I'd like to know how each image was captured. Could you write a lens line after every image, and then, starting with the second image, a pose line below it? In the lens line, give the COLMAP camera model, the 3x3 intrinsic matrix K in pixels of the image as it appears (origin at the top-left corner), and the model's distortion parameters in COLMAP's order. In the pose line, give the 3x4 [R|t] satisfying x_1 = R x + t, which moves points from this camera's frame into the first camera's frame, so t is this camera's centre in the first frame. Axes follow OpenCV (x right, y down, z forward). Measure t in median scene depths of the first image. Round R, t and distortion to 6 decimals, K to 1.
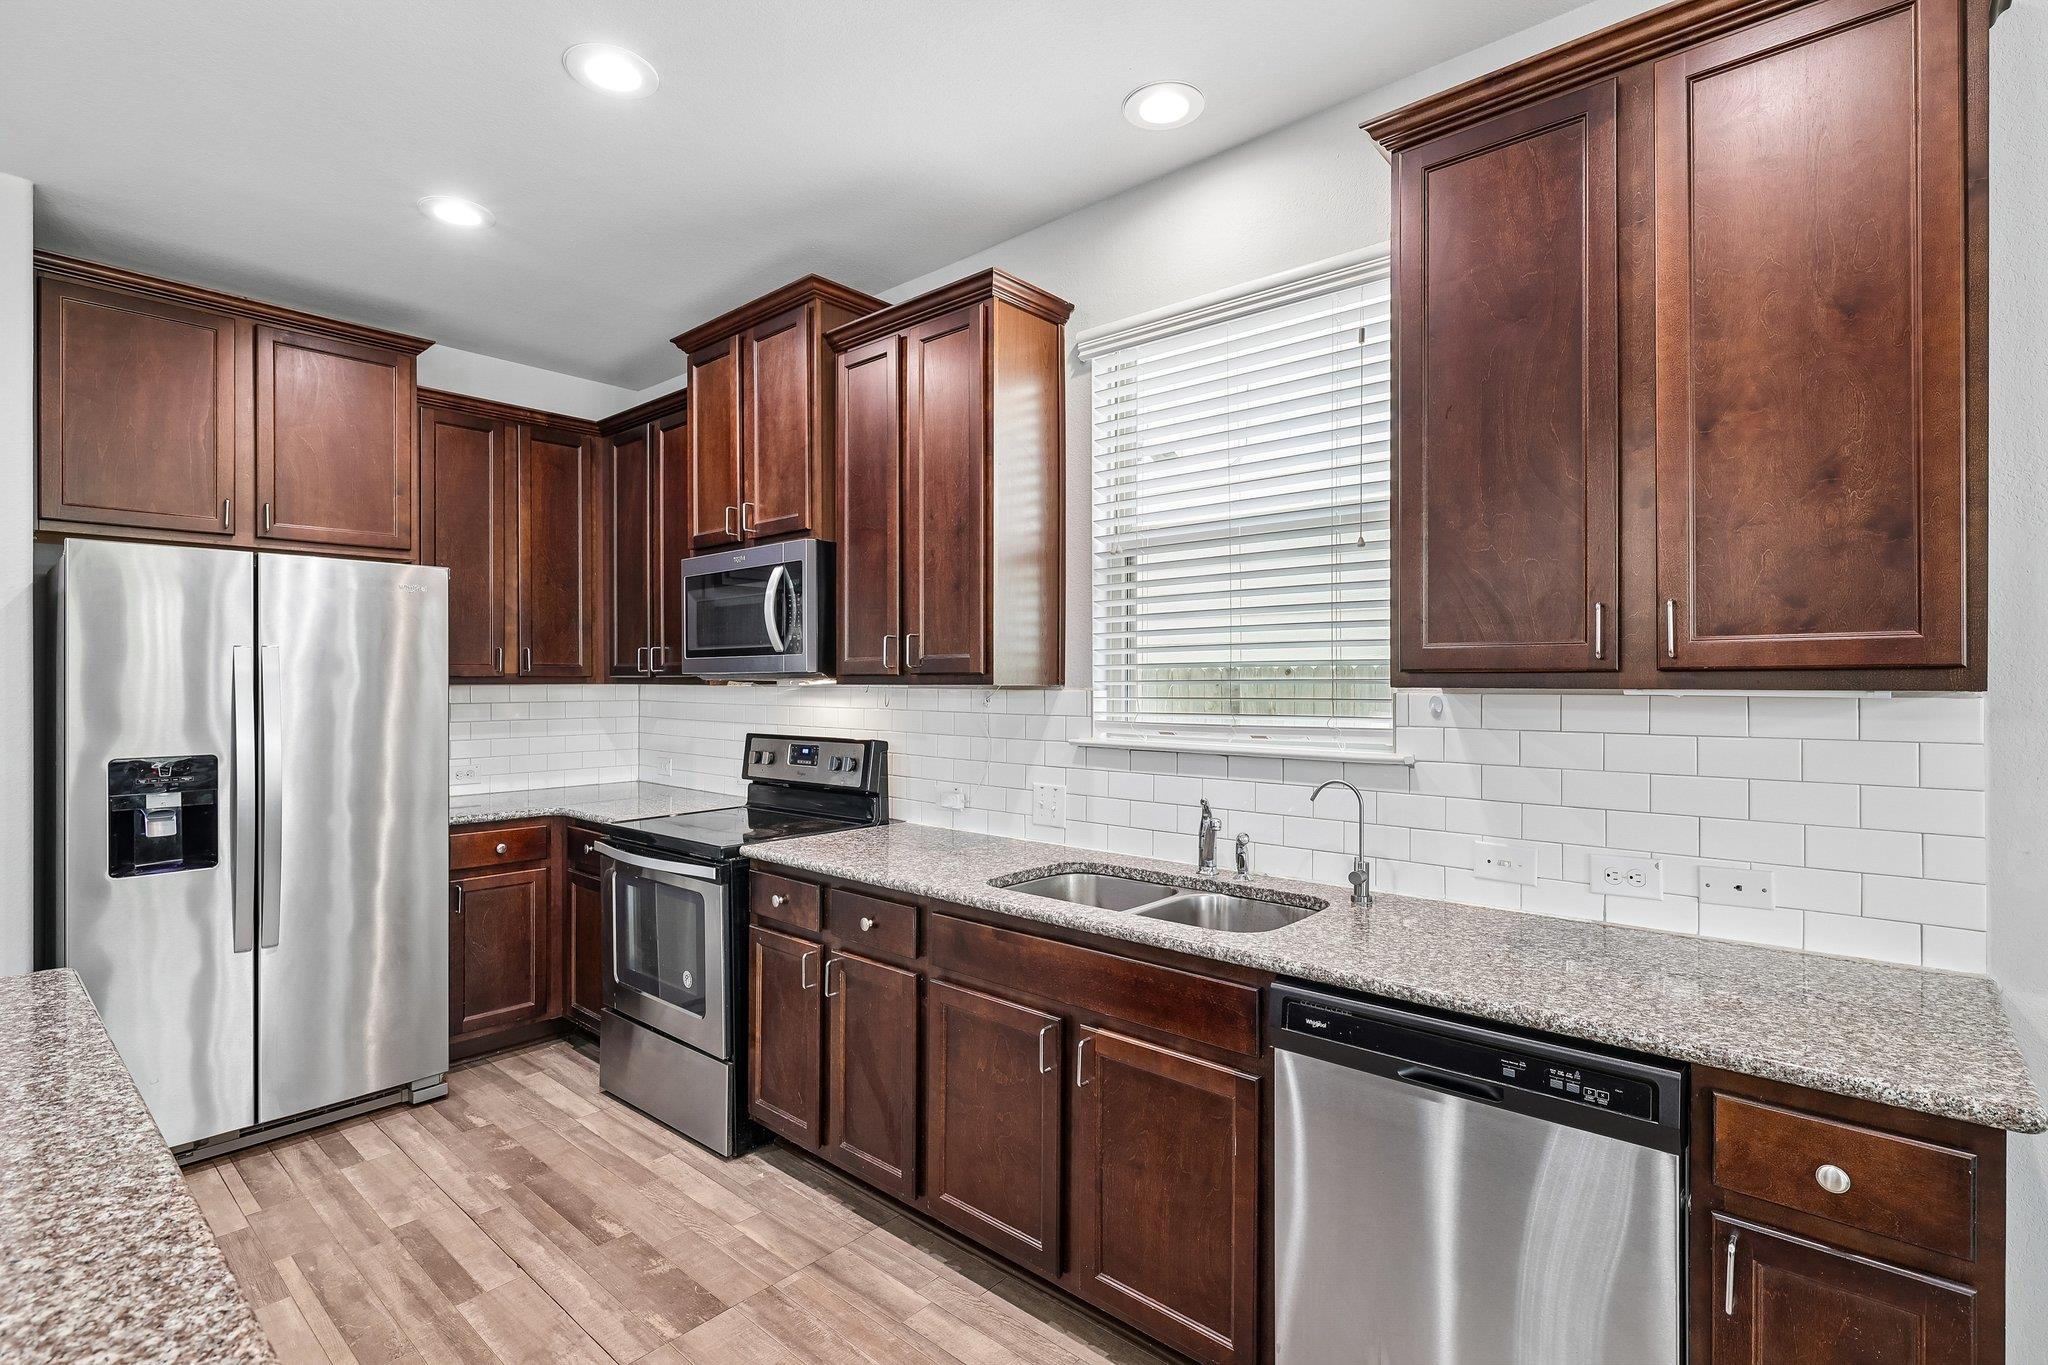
lens RADIAL K [[972.0, 0, 1023.7], [0, 972.0, 684.8], [0, 0, 1]] dist [0.000337, 0.002506]
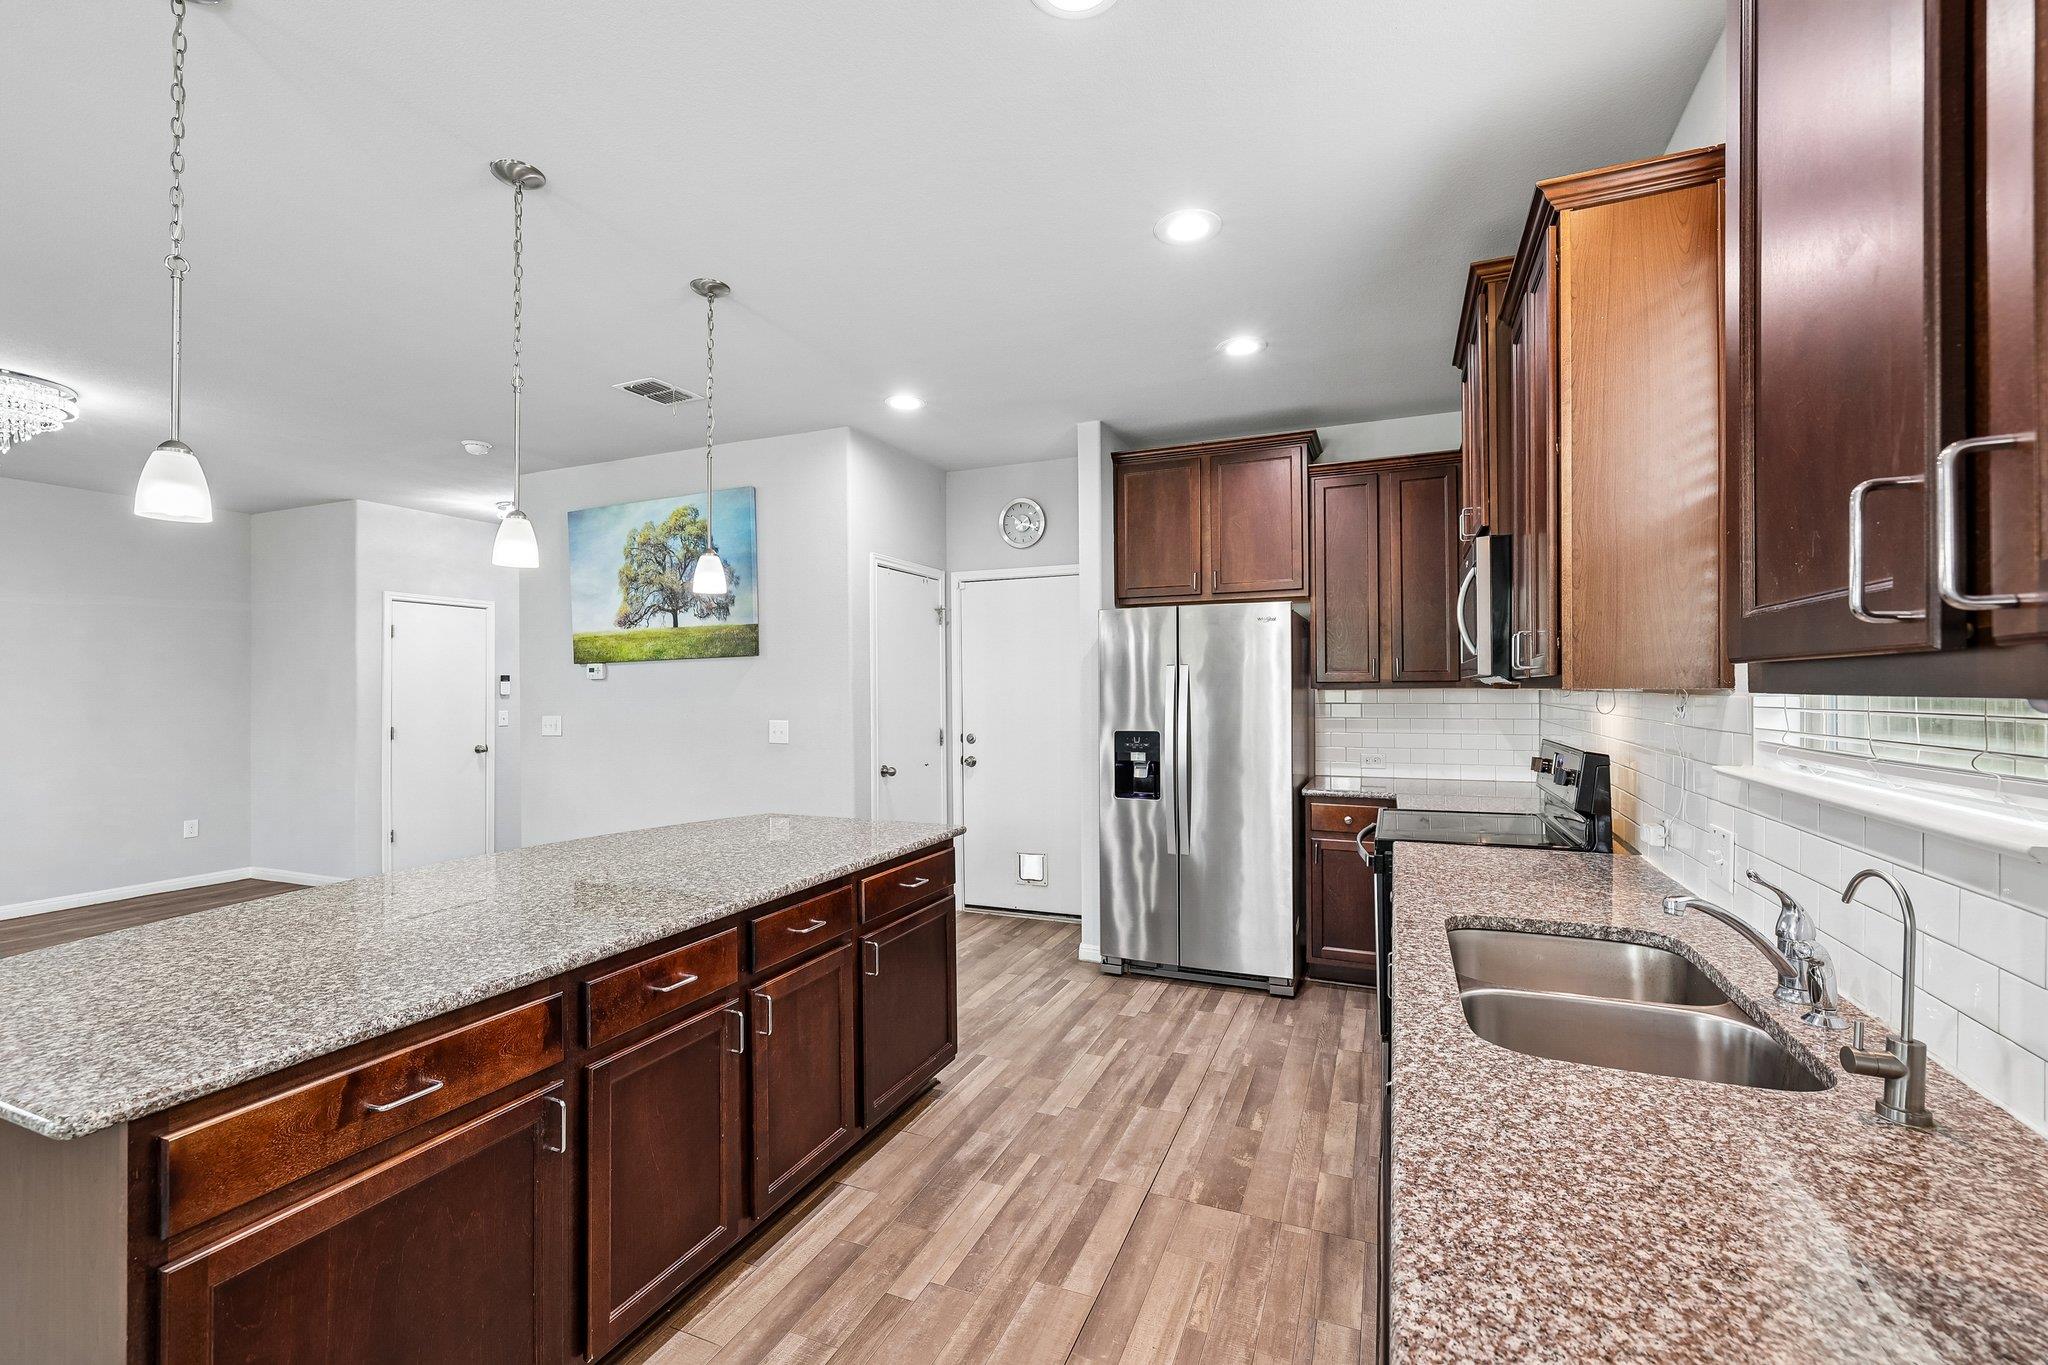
lens RADIAL K [[863.1, 0, 1027.1], [0, 863.1, 682.3], [0, 0, 1]] dist [-0.000101, 0.000189]
pose [[0.315617, -0.007378, -0.948858, 0.484476], [0.001371, 0.999972, -0.007320, -0.000665], [0.948886, 0.001009, 0.315619, 0.327256]]
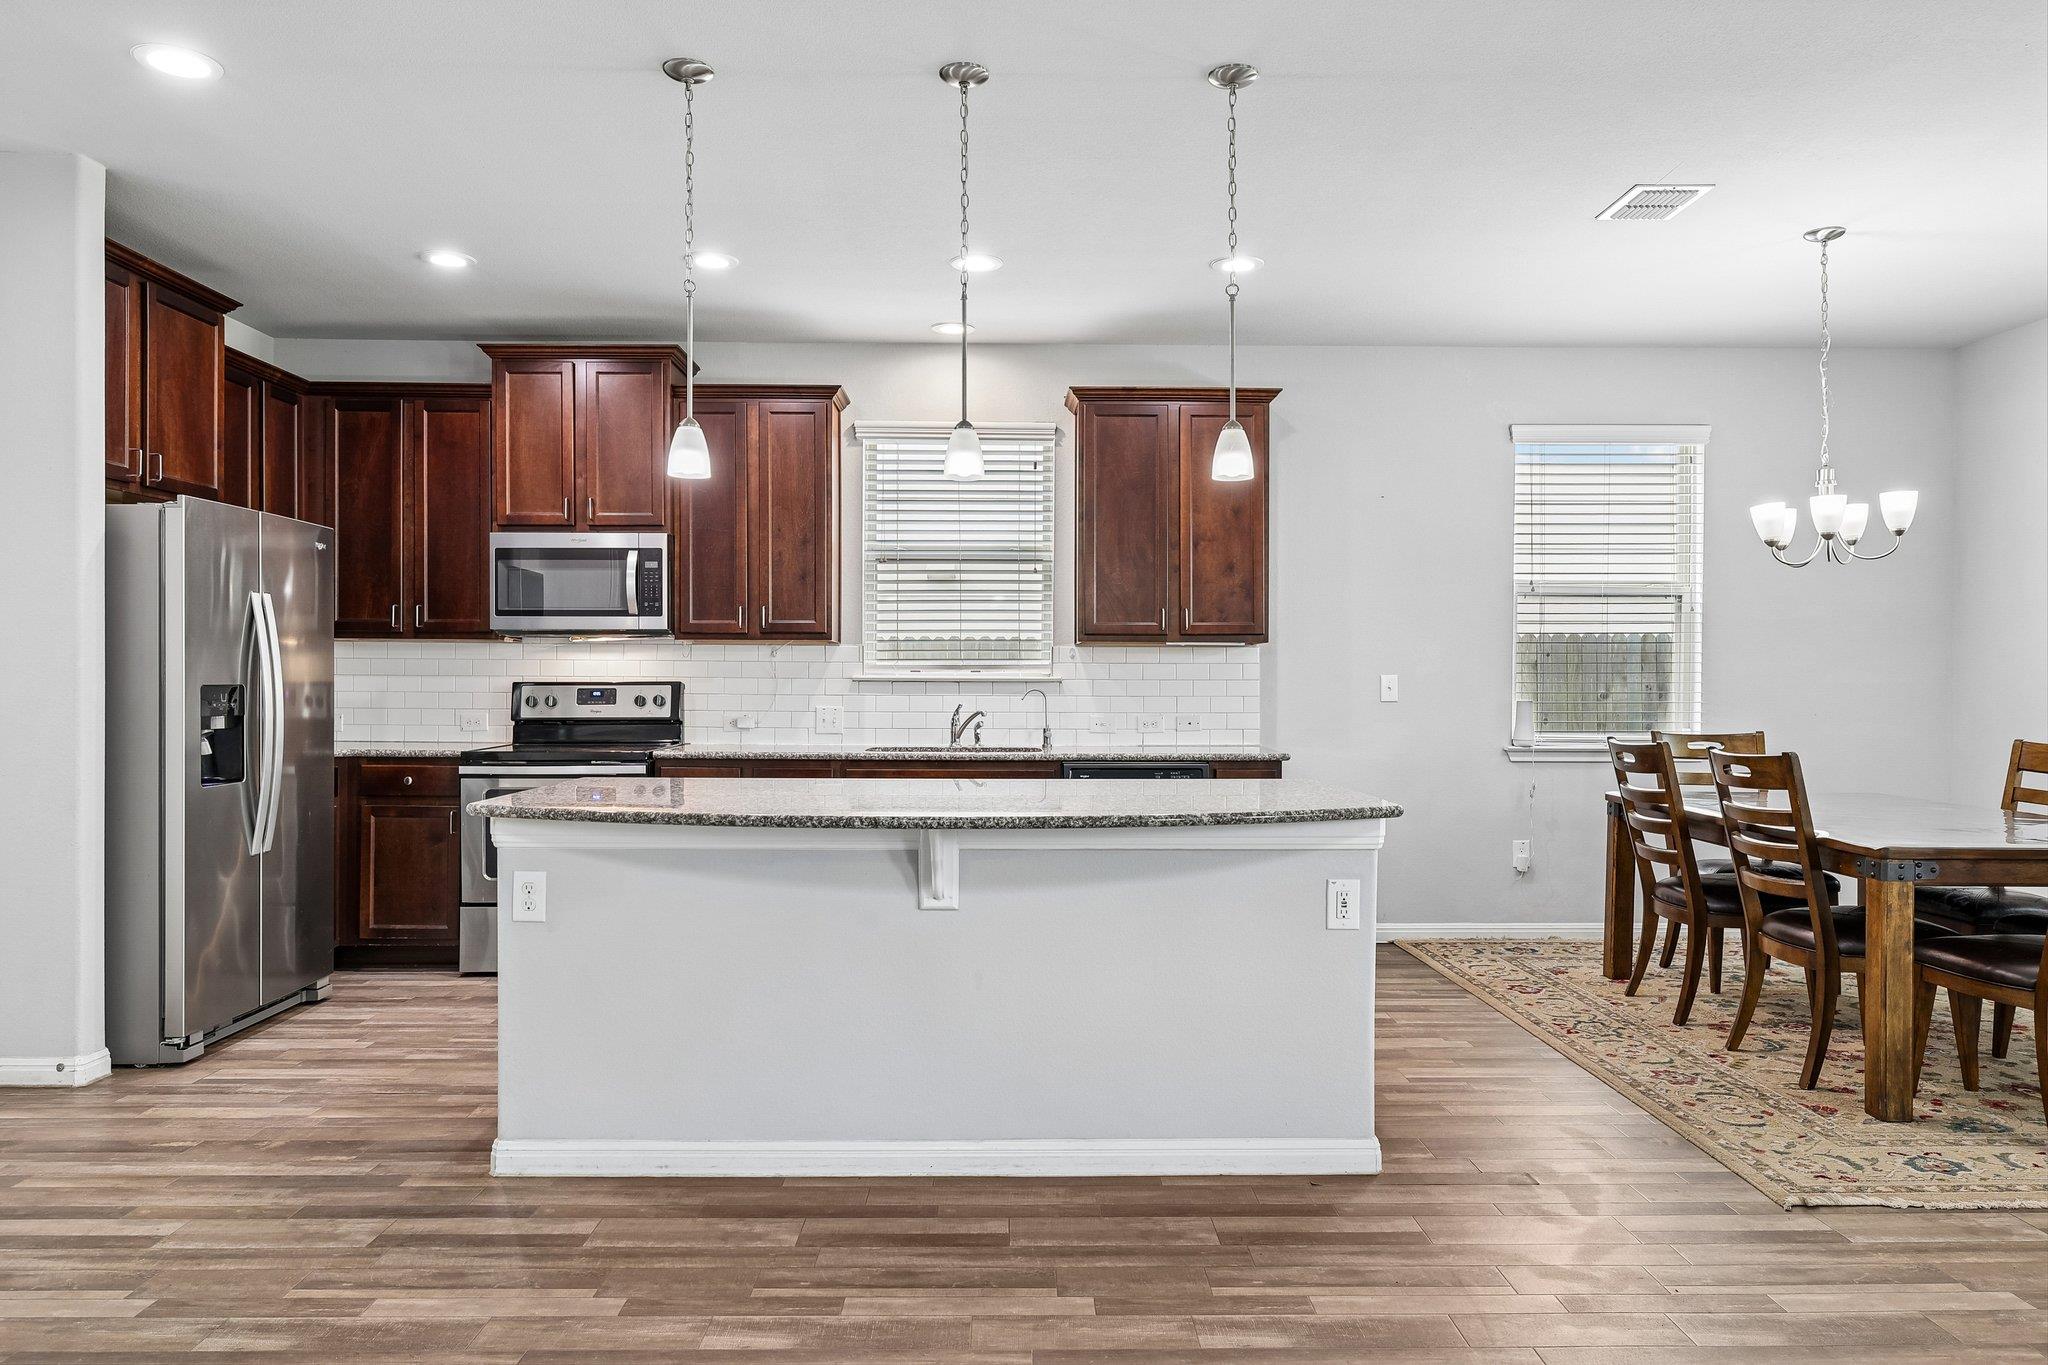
lens RADIAL K [[1335.6, 0, 1037.0], [0, 1335.6, 675.1], [0, 0, 1]] dist [0.009381, -0.011091]
pose [[0.736754, 0.006132, 0.676133, -1.213010], [-0.000027, 0.999959, -0.009039, 0.074528], [-0.676160, 0.006641, 0.736725, -0.817270]]
